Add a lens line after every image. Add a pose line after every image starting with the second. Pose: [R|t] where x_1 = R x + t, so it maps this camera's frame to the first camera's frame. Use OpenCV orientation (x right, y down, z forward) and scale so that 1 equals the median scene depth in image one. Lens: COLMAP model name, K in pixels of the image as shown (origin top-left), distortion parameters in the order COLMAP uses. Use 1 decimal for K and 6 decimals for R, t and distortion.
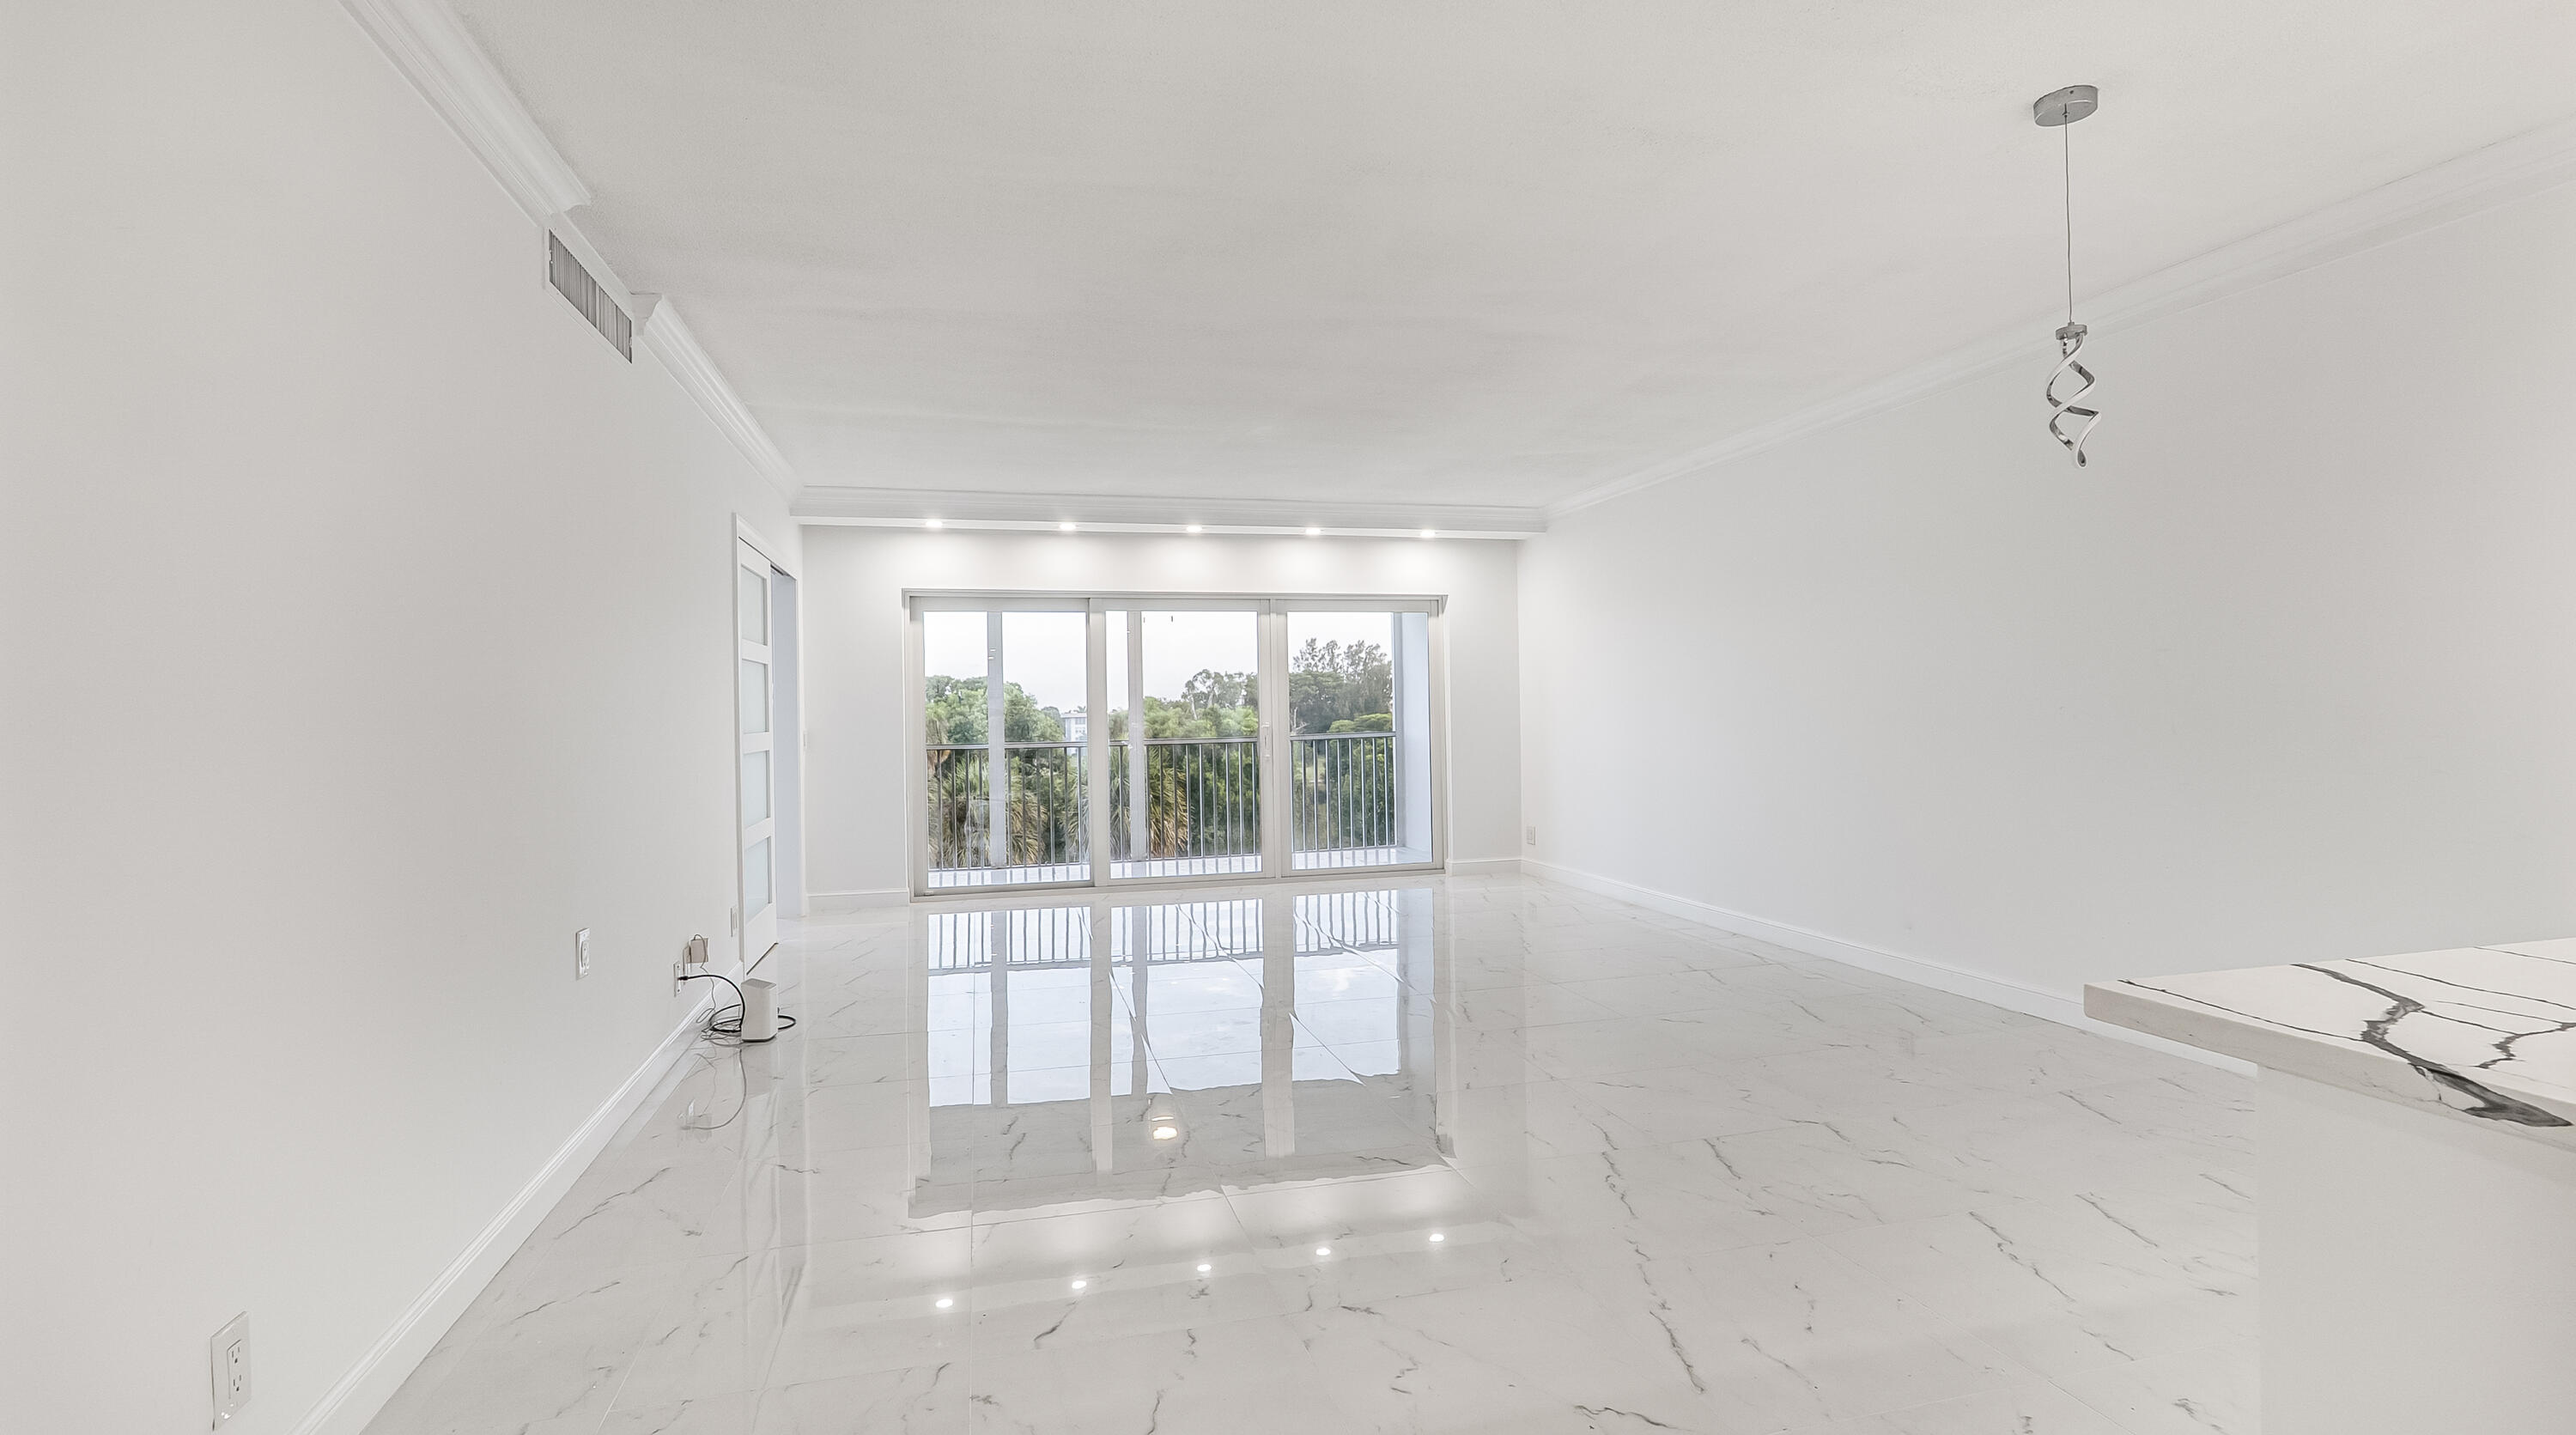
lens RADIAL K [[1204.2, 0, 1283.8], [0, 1204.2, 707.9], [0, 0, 1]] dist [0.001079, 0.000062]
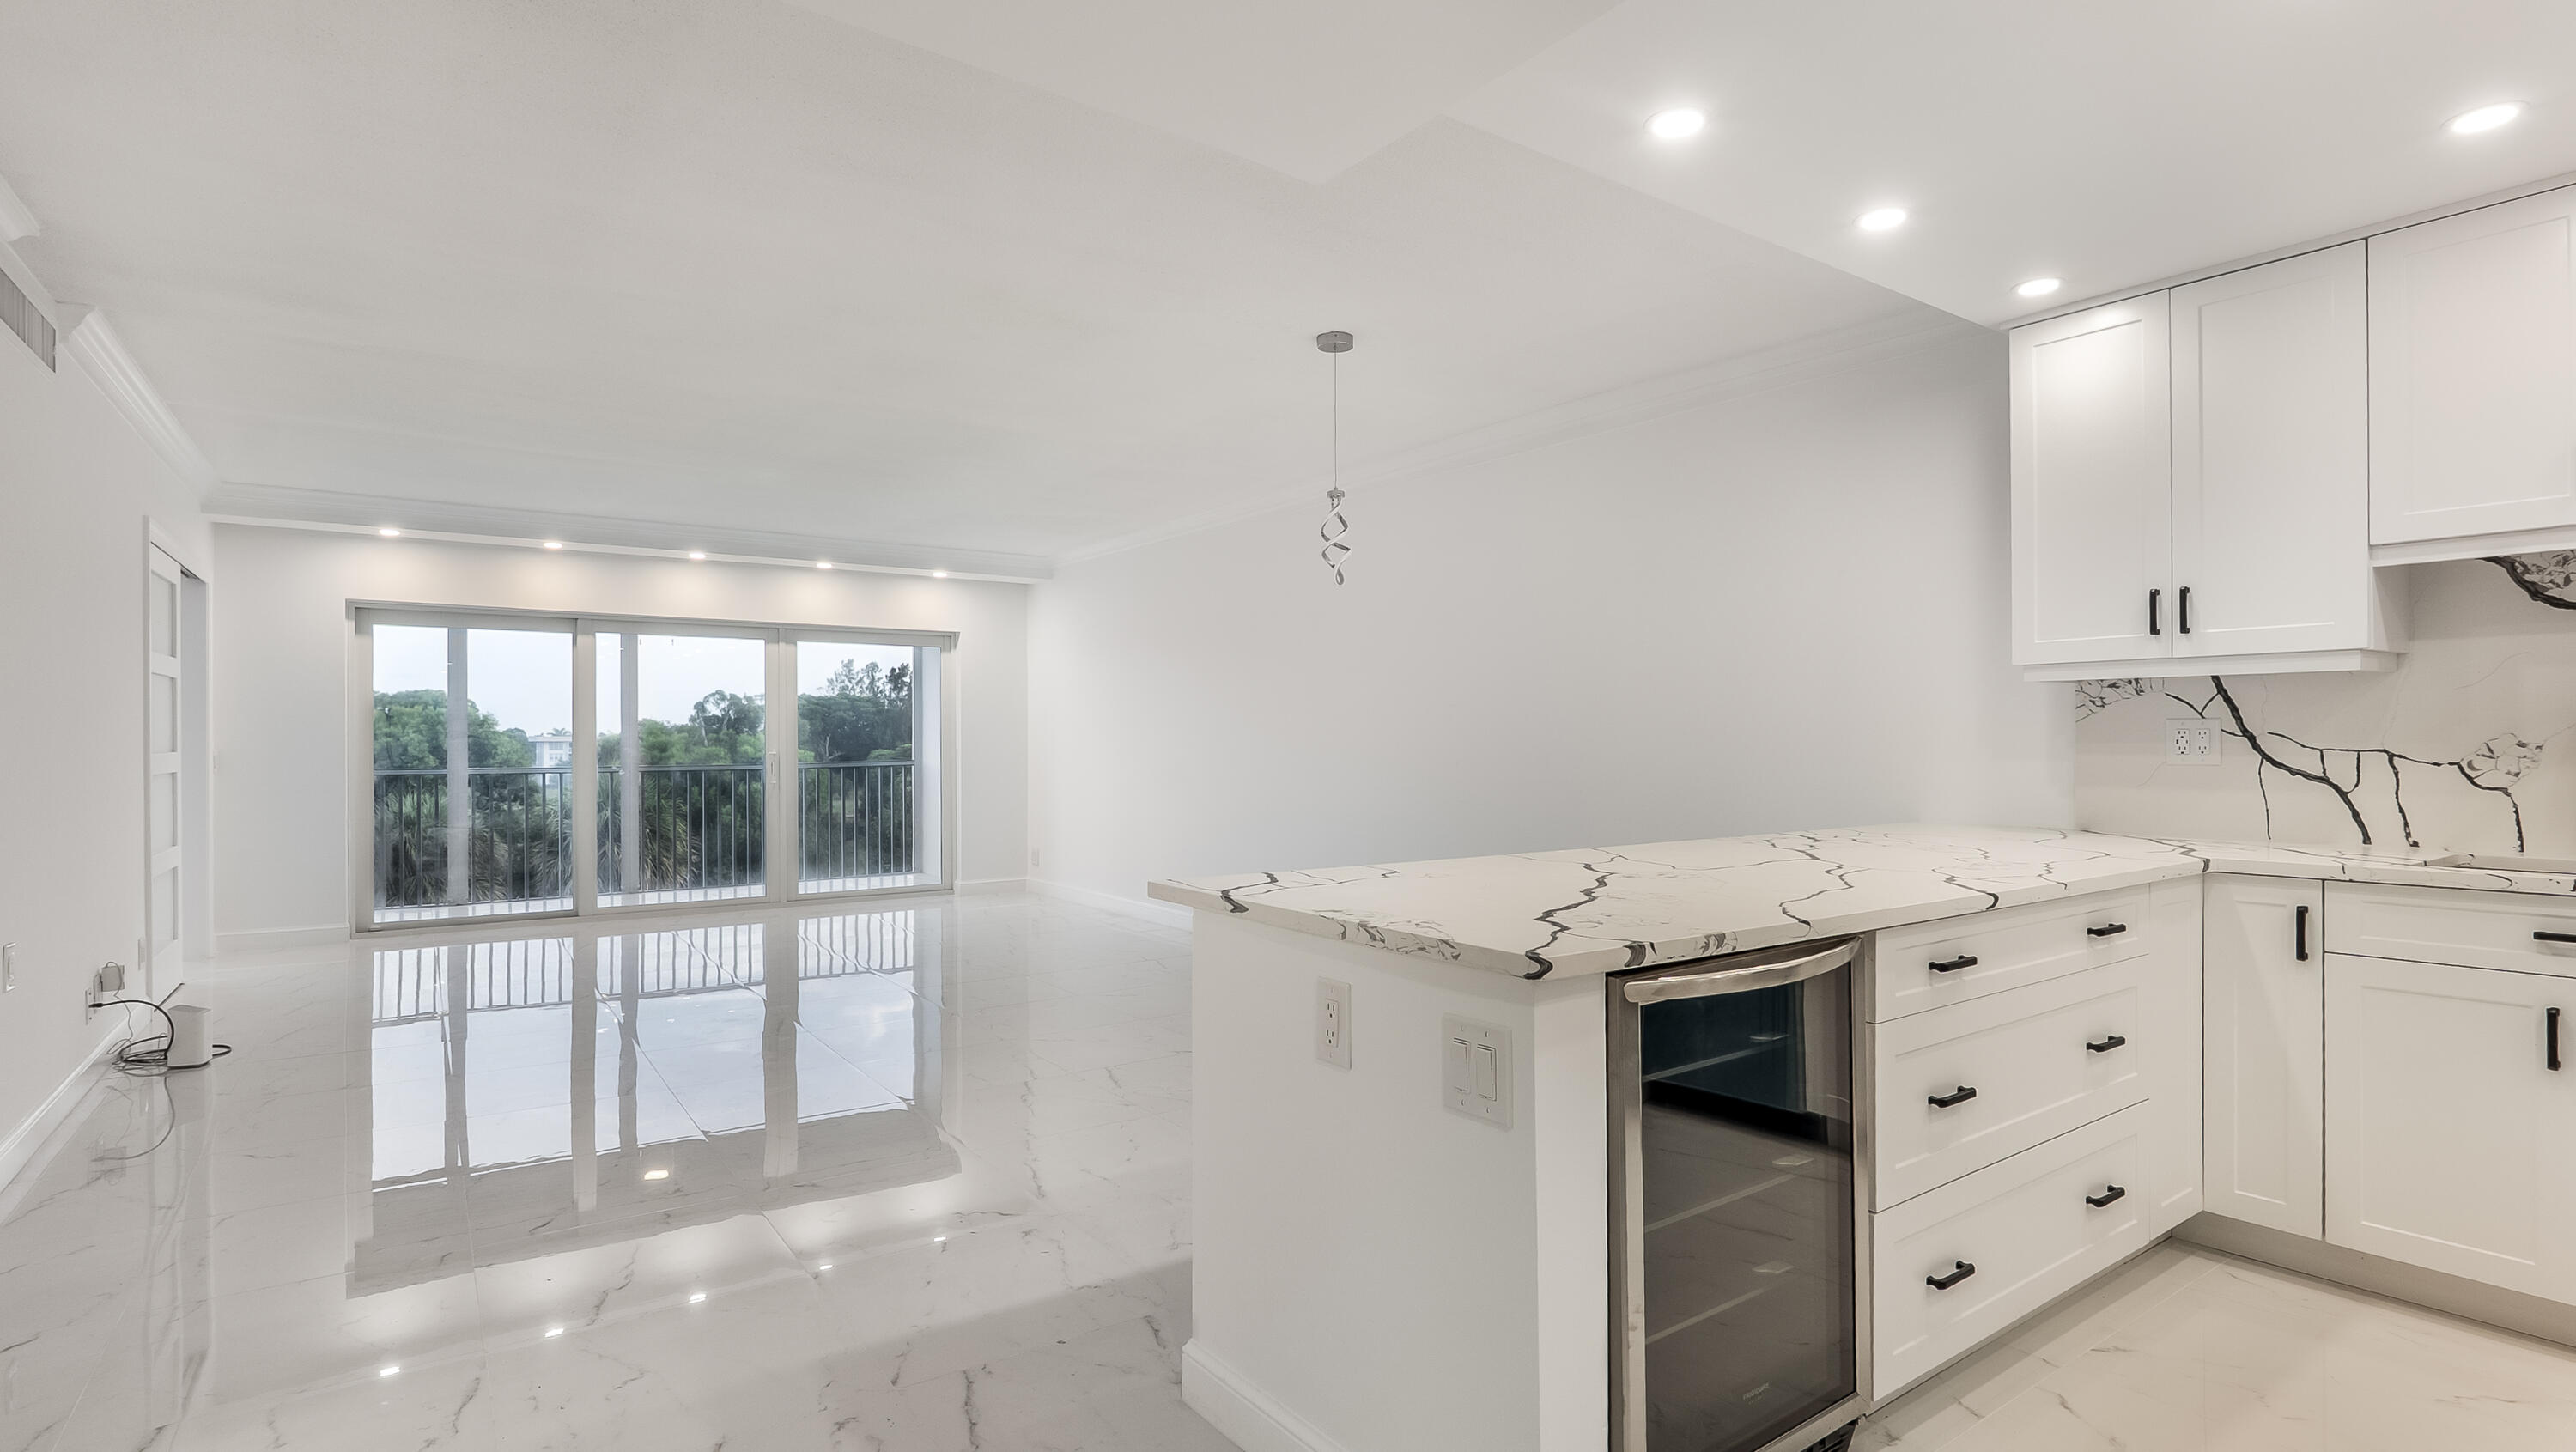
lens RADIAL K [[1251.8, 0, 1289.2], [0, 1251.8, 743.9], [0, 0, 1]] dist [-0.000218, -0.000068]
pose [[0.935019, 0.014605, 0.354295, 0.017408], [-0.016057, 0.999870, 0.001158, -0.000749], [-0.354233, -0.006772, 0.935133, -0.132223]]
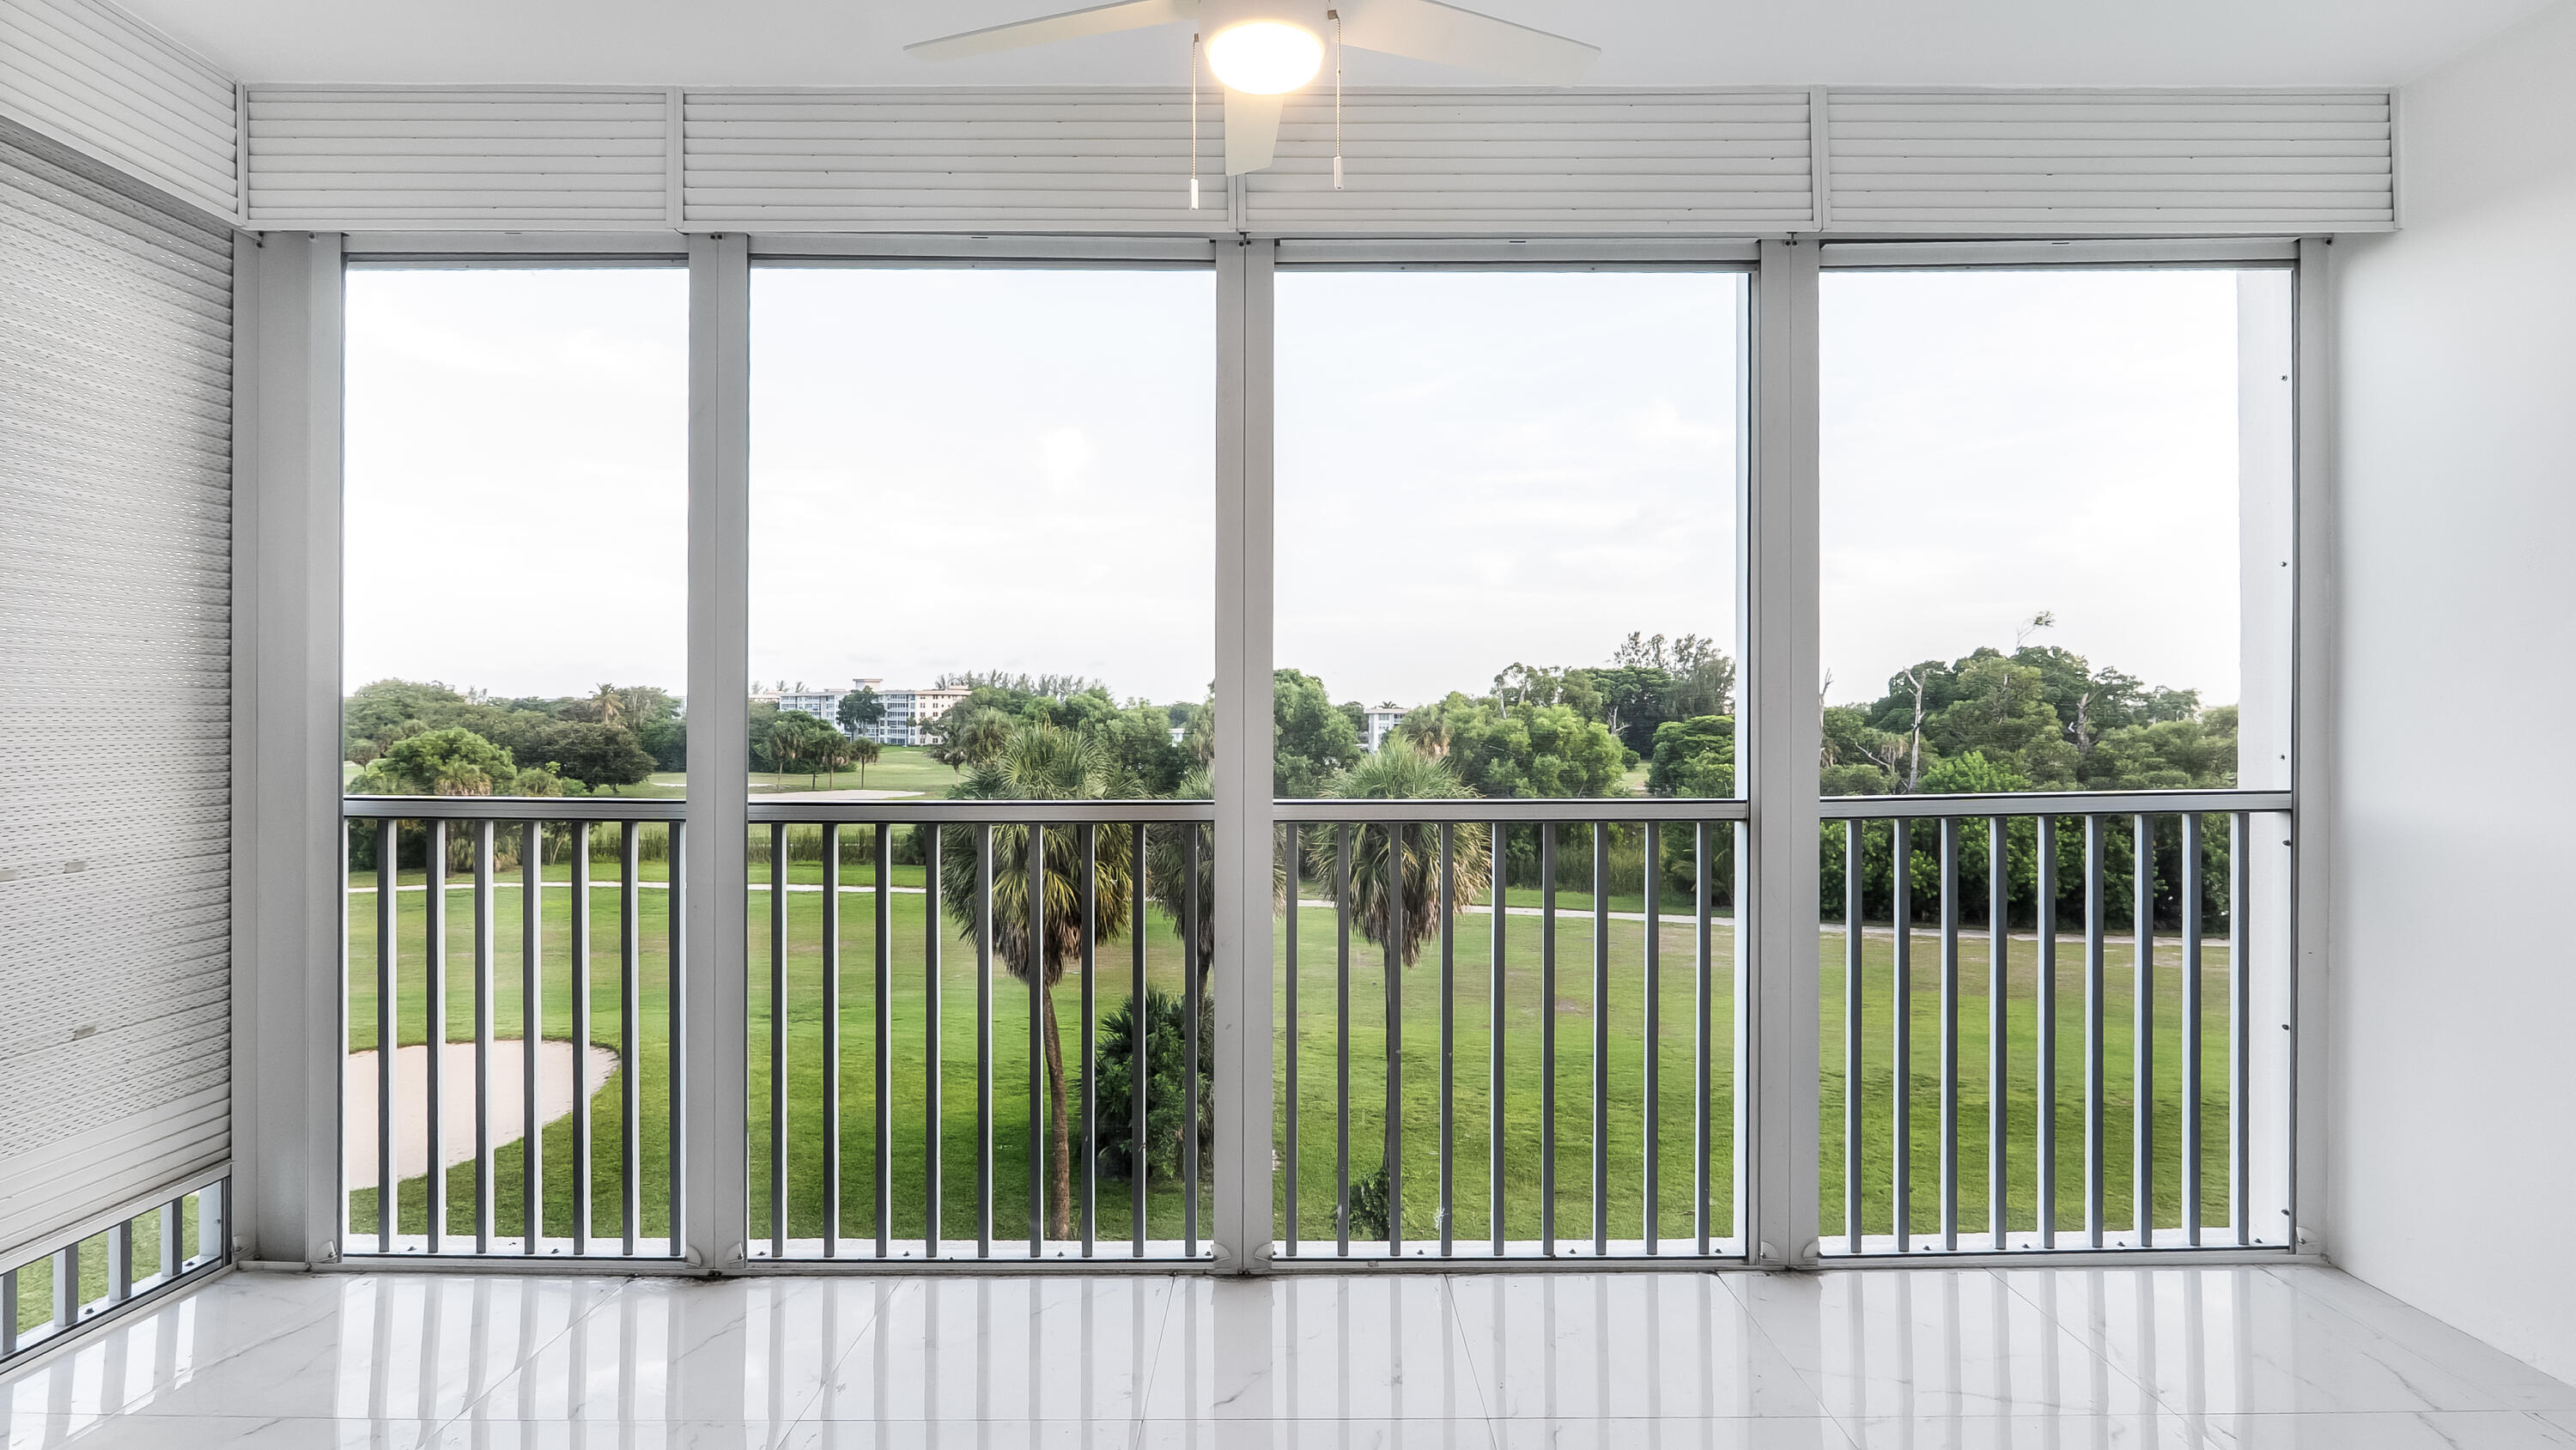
lens RADIAL K [[1239.9, 0, 1299.8], [0, 1239.9, 719.4], [0, 0, 1]] dist [-0.001573, 0.000176]
pose [[0.971793, 0.017539, -0.235182, -0.066651], [-0.014845, 0.999802, 0.013220, 0.009936], [0.235367, -0.009356, 0.971861, 0.961377]]
